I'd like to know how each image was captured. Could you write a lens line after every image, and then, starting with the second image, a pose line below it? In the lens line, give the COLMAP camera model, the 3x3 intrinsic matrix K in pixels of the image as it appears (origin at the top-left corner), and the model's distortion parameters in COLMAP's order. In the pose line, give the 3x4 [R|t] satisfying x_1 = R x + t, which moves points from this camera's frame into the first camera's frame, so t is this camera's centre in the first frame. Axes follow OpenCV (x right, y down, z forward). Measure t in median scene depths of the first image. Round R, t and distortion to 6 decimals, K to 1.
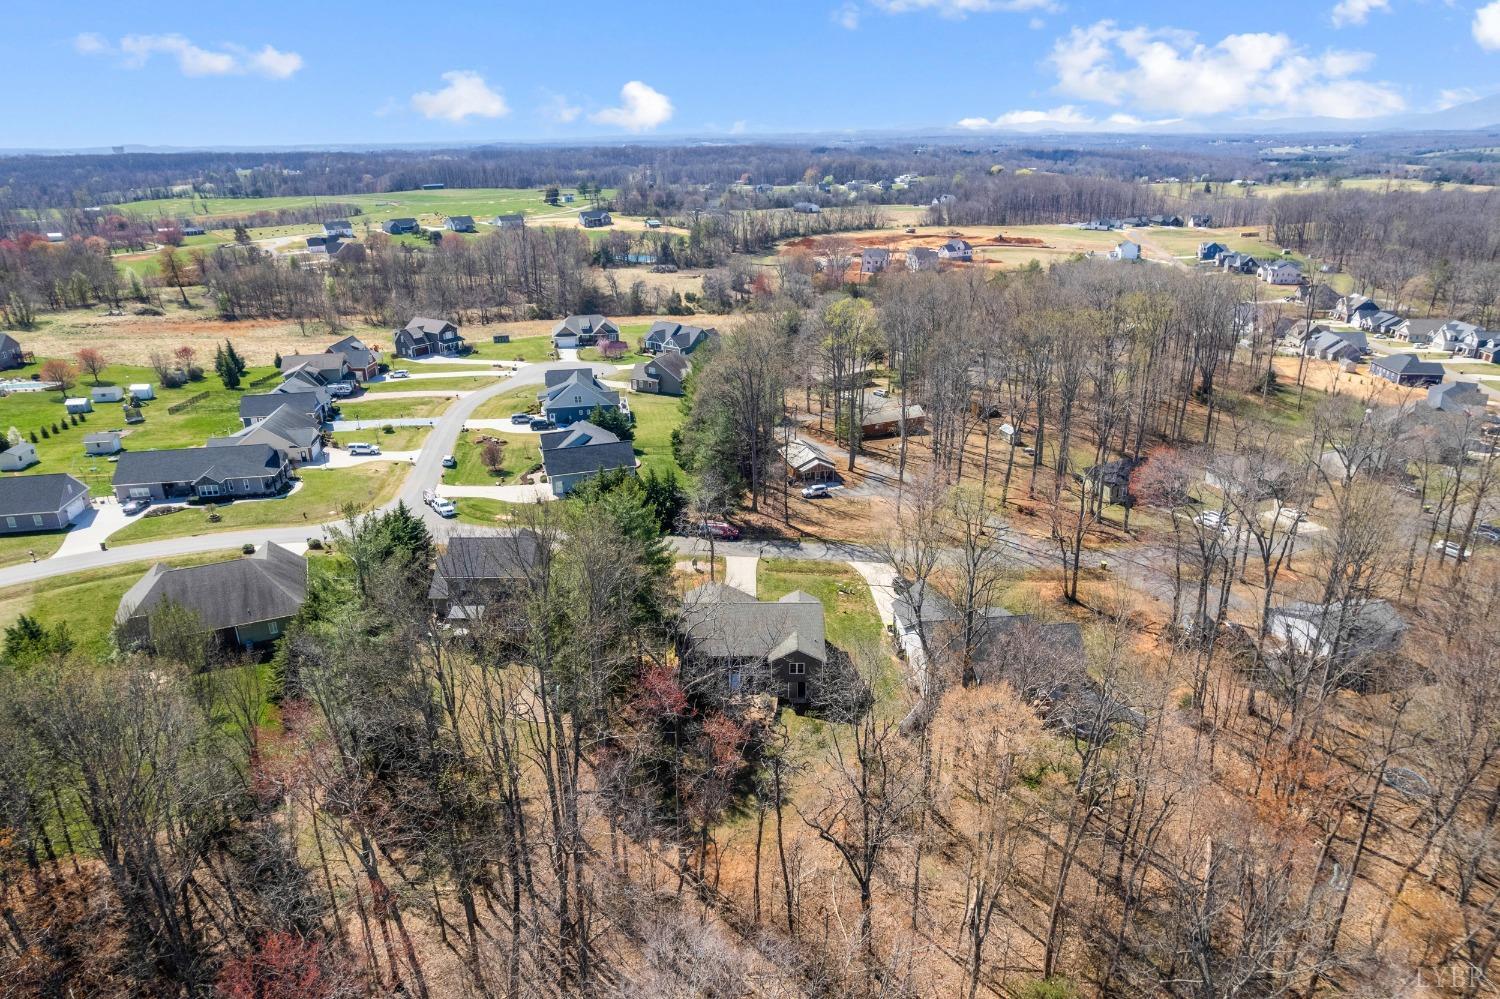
lens RADIAL K [[956.3, 0, 750.0], [0, 956.3, 499.5], [0, 0, 1]] dist [-0.035829, 0.002766]
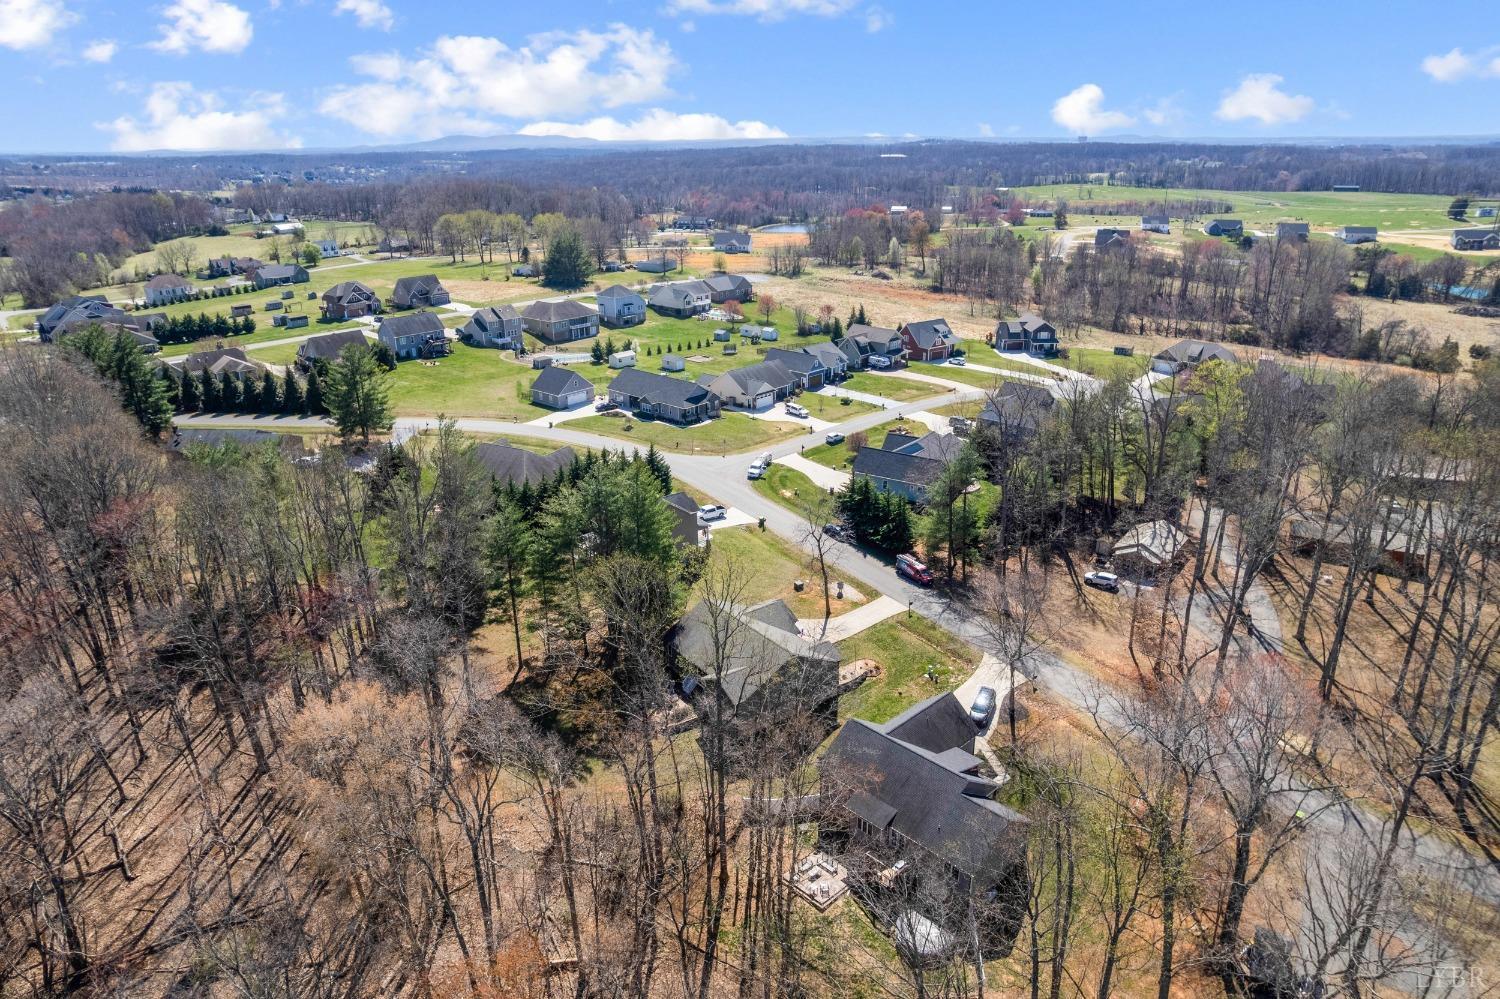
lens RADIAL K [[956.3, 0, 750.0], [0, 956.3, 499.5], [0, 0, 1]] dist [-0.035829, 0.002766]
pose [[0.598796, 0.287744, -0.747427, 0.256767], [-0.281506, 0.949301, 0.139934, -0.055107], [0.749798, 0.126613, 0.649439, 0.128934]]
